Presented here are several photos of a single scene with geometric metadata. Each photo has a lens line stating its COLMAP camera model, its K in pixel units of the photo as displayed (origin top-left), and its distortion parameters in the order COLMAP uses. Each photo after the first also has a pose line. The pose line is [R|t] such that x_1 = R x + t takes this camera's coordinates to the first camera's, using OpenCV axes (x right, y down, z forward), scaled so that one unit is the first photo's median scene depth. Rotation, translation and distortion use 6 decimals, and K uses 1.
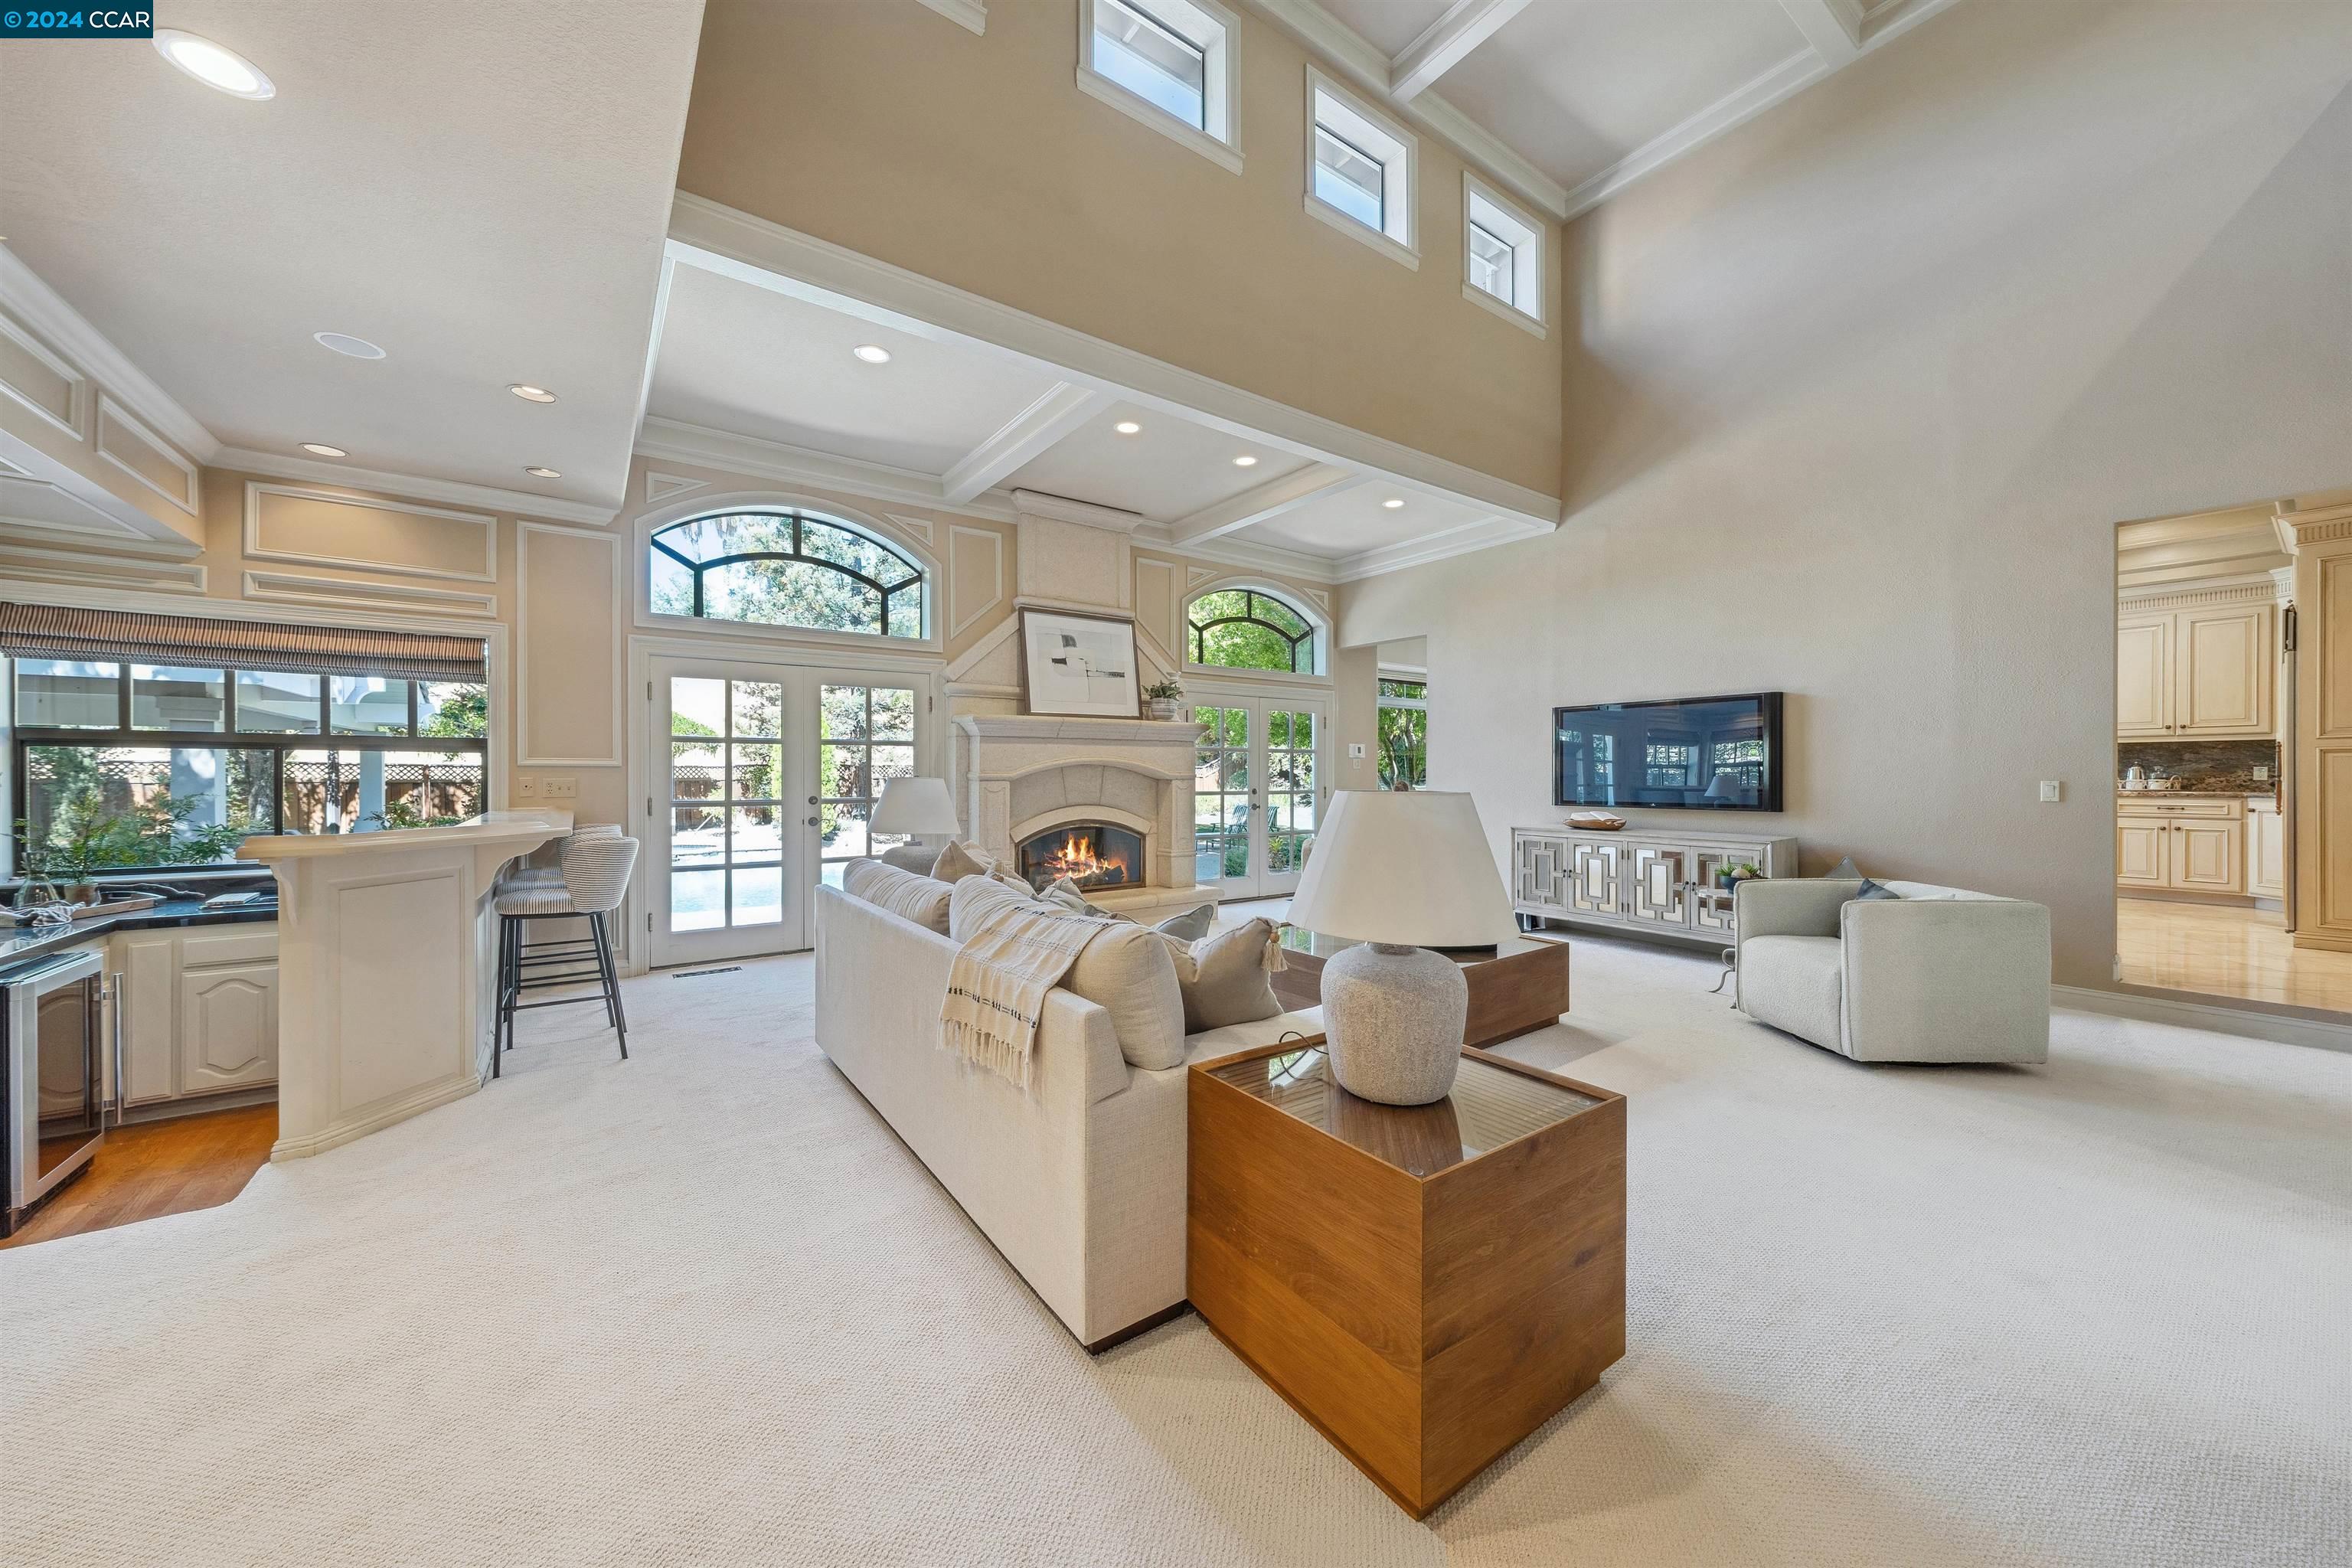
lens RADIAL K [[833.3, 0, 1174.8], [0, 833.3, 776.2], [0, 0, 1]] dist [0.001538, 0.000832]
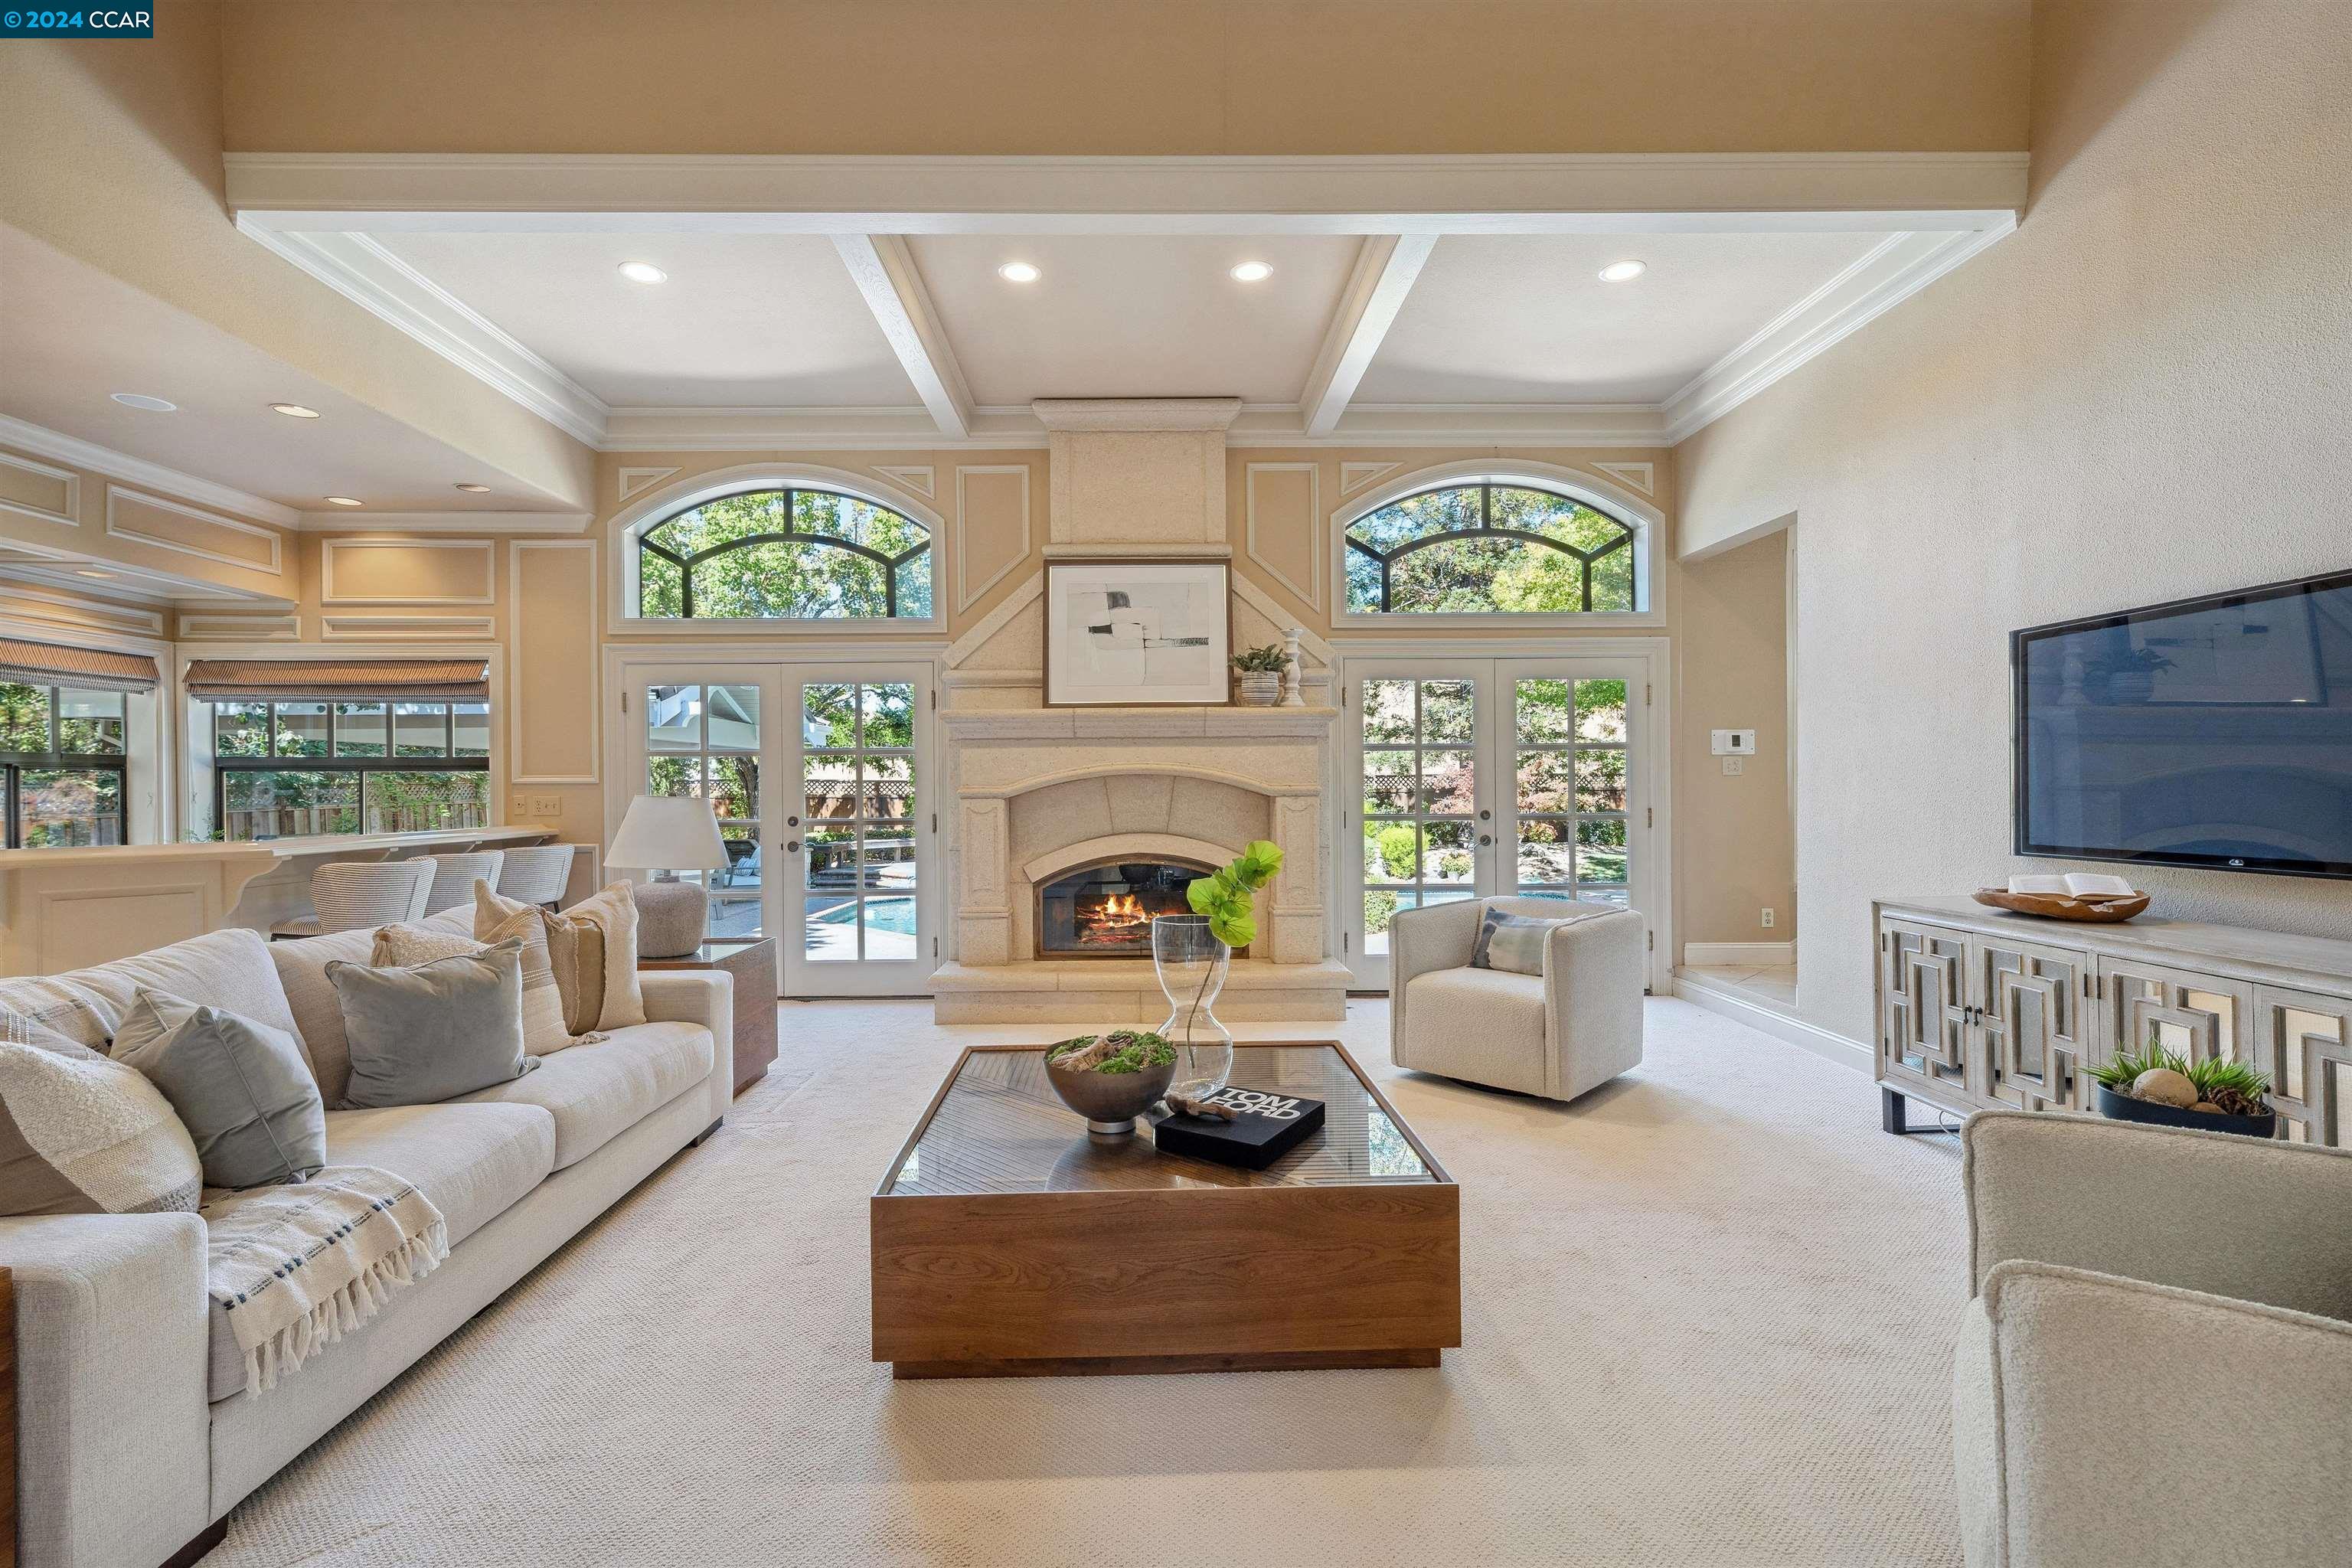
lens RADIAL K [[1053.5, 0, 1155.7], [0, 1053.5, 780.4], [0, 0, 1]] dist [0.004456, 0.000064]
pose [[0.817112, -0.009049, -0.576409, 0.421111], [0.004406, 0.999946, -0.009453, -0.001059], [0.576463, 0.005185, 0.817107, 0.300261]]
